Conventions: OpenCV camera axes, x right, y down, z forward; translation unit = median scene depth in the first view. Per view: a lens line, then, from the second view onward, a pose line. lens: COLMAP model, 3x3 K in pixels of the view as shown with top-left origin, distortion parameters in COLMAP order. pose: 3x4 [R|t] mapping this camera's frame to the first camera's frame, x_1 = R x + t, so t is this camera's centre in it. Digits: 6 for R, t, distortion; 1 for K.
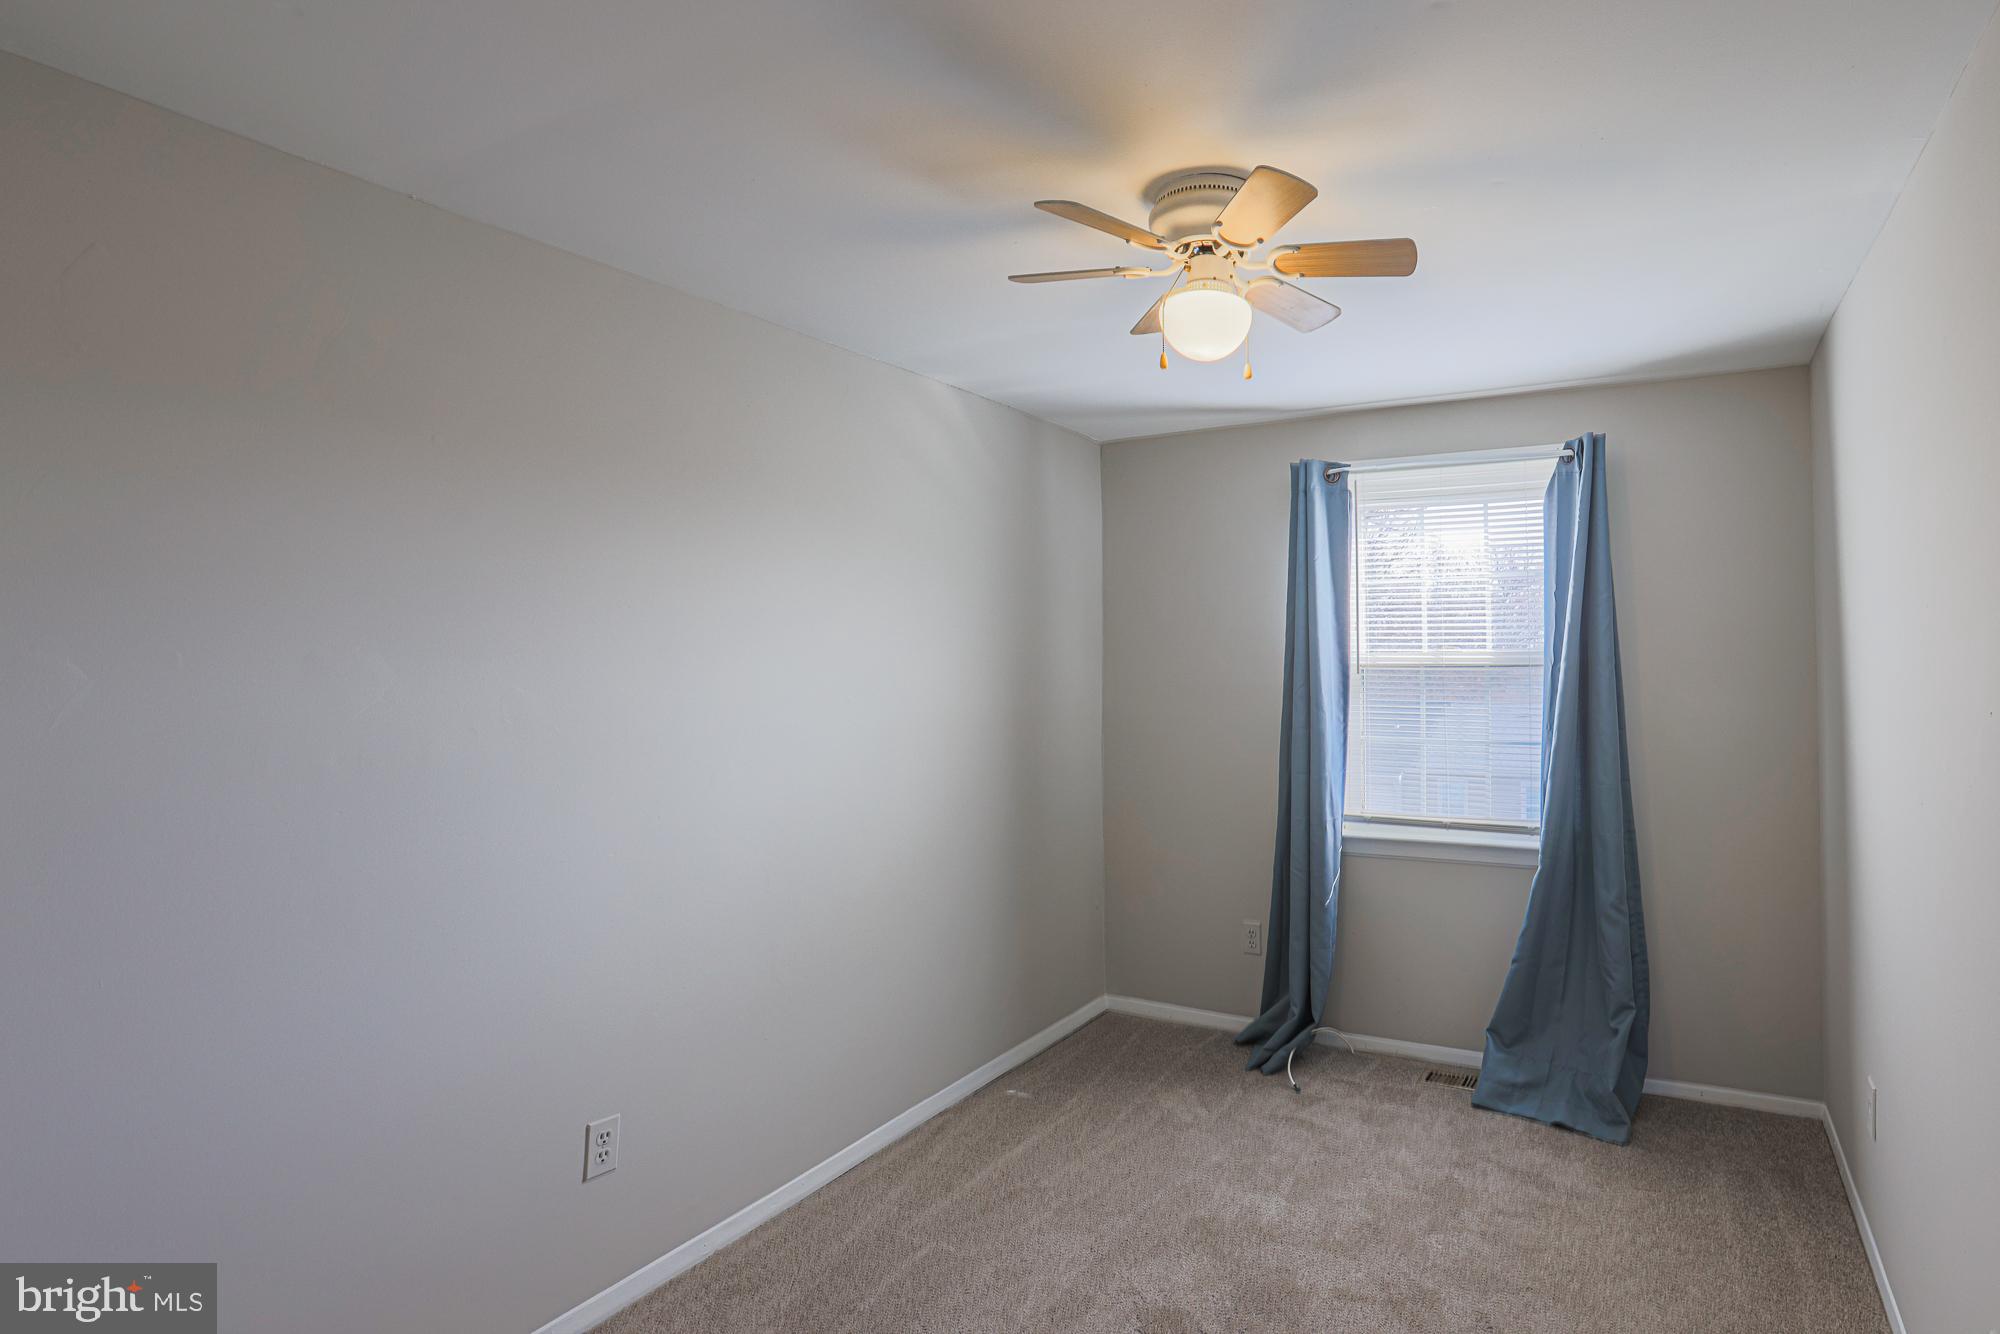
lens RADIAL K [[978.5, 0, 1169.2], [0, 978.5, 631.2], [0, 0, 1]] dist [-0.053478, 0.030747]
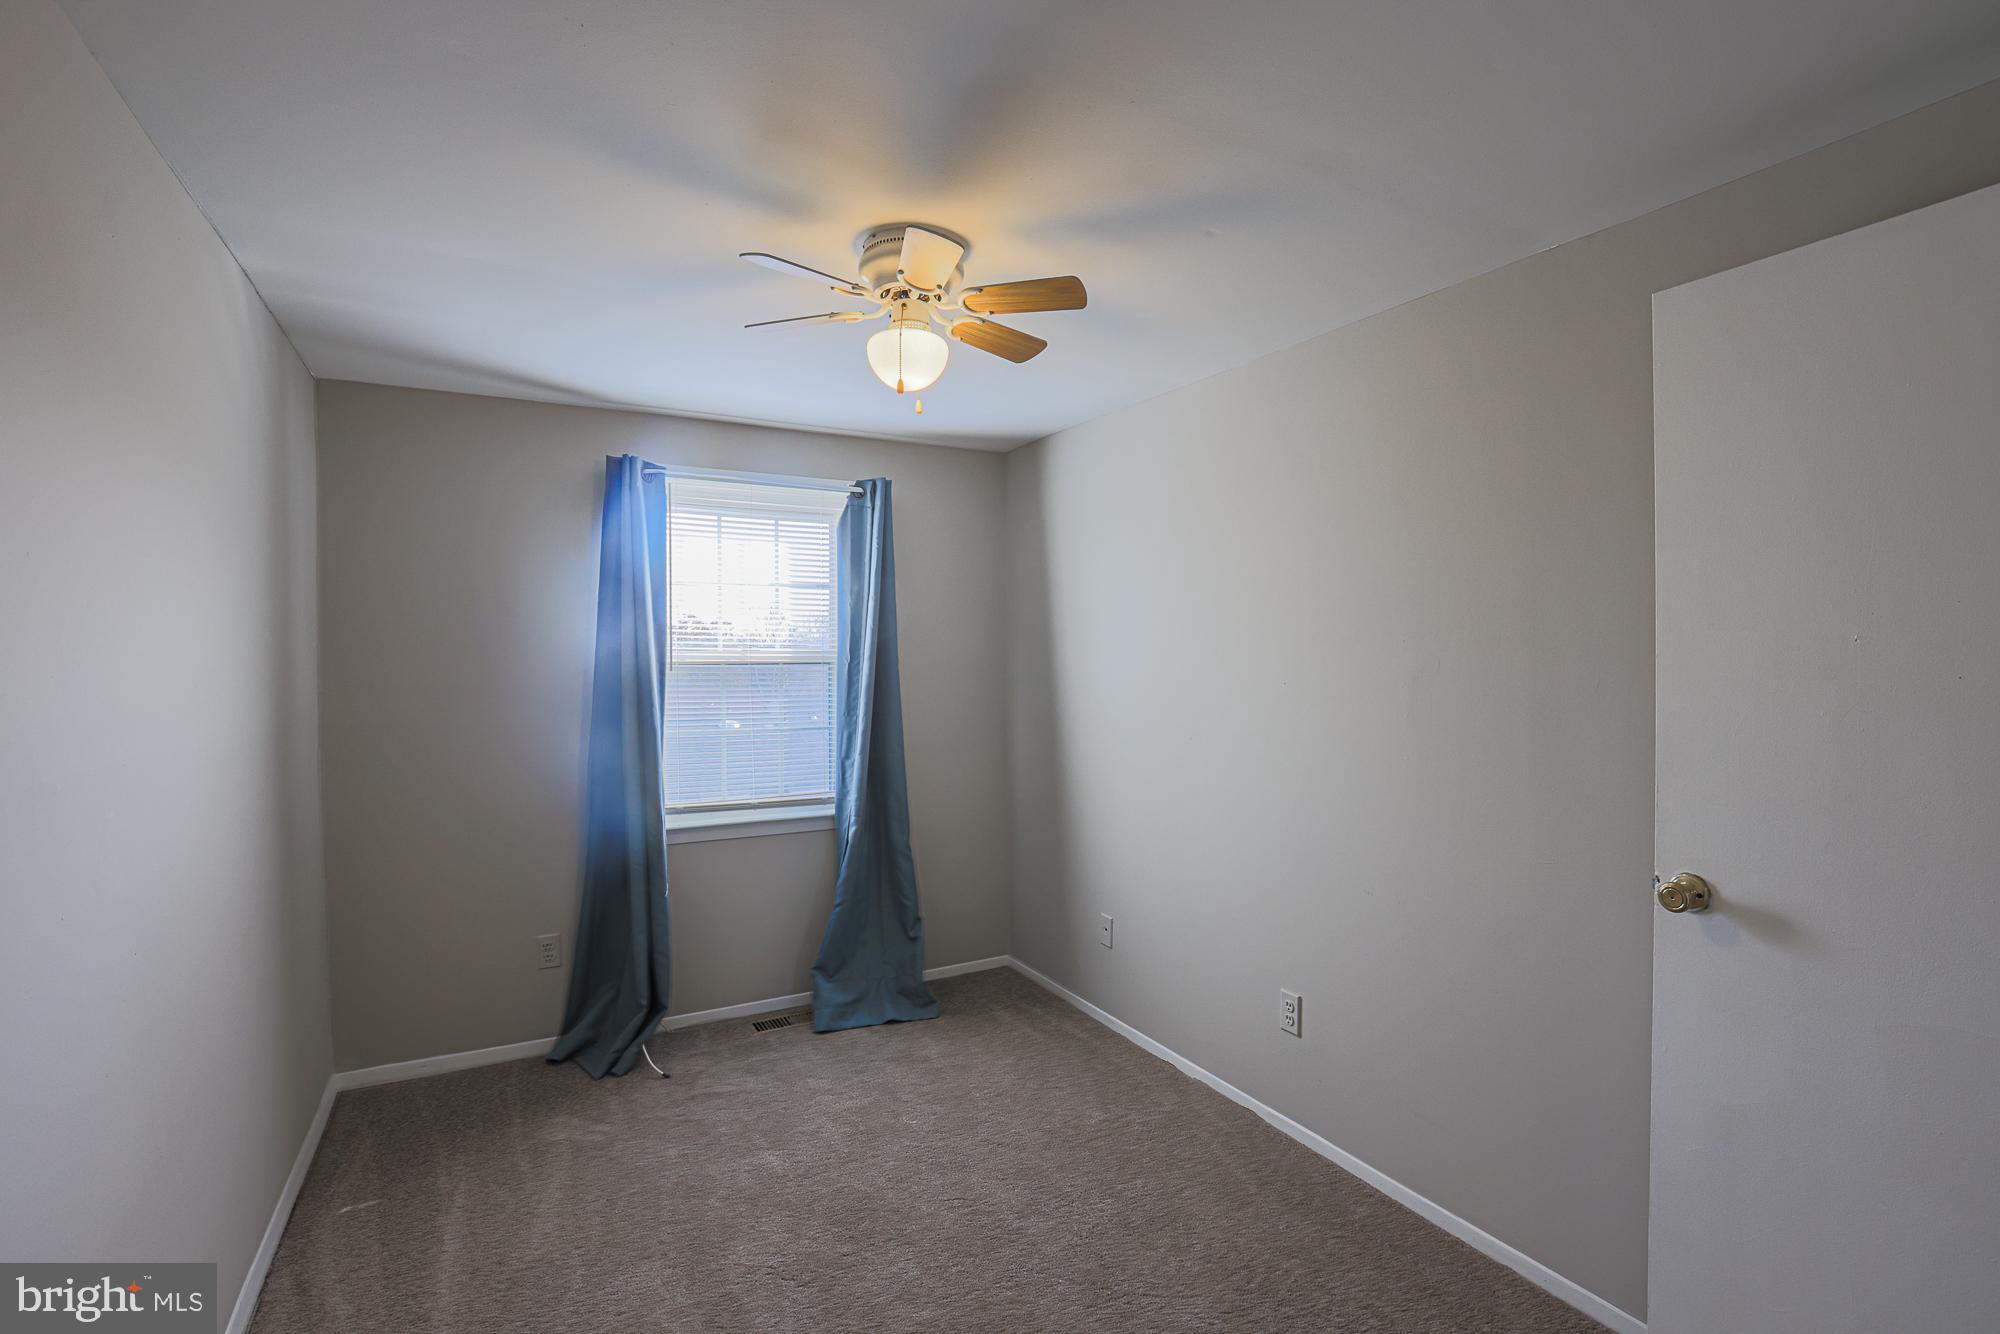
lens RADIAL K [[926.9, 0, 1018.1], [0, 926.9, 655.1], [0, 0, 1]] dist [-0.059482, 0.024528]
pose [[0.581589, 0.003294, 0.813476, -0.424970], [-0.021577, 0.999702, 0.011378, 0.009025], [-0.813196, -0.024170, 0.581487, 0.143318]]
